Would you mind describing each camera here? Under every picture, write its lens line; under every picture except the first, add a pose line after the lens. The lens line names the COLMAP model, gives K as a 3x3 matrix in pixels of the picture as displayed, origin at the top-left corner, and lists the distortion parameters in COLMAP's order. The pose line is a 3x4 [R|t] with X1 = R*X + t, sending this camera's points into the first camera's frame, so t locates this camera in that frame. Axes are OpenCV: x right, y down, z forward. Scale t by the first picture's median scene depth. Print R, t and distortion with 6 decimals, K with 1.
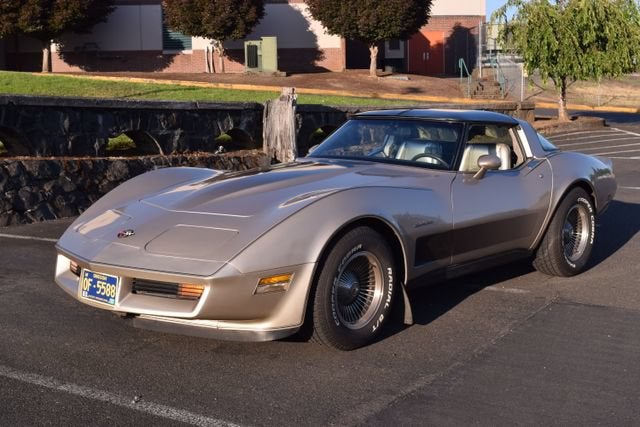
lens RADIAL K [[913.6, 0, 320.0], [0, 913.6, 213.5], [0, 0, 1]] dist [-0.013548, -0.002963]
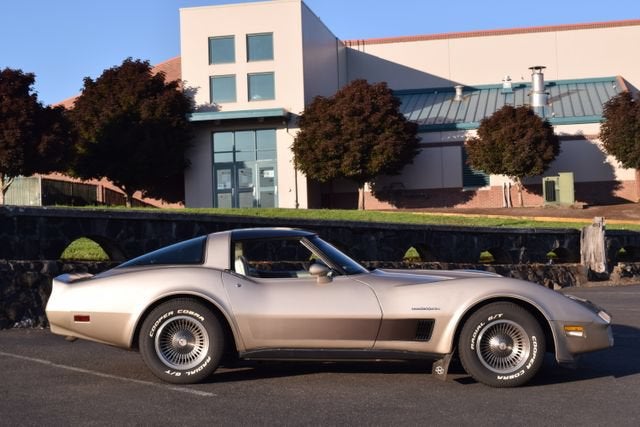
lens RADIAL K [[1034.4, 0, 320.0], [0, 1034.4, 213.5], [0, 0, 1]] dist [-0.000845, -0.096453]
pose [[0.962882, -0.022977, -0.268942, -0.008480], [-0.016509, 0.989492, -0.143645, 0.034759], [0.269416, 0.142754, 0.952384, -0.237343]]
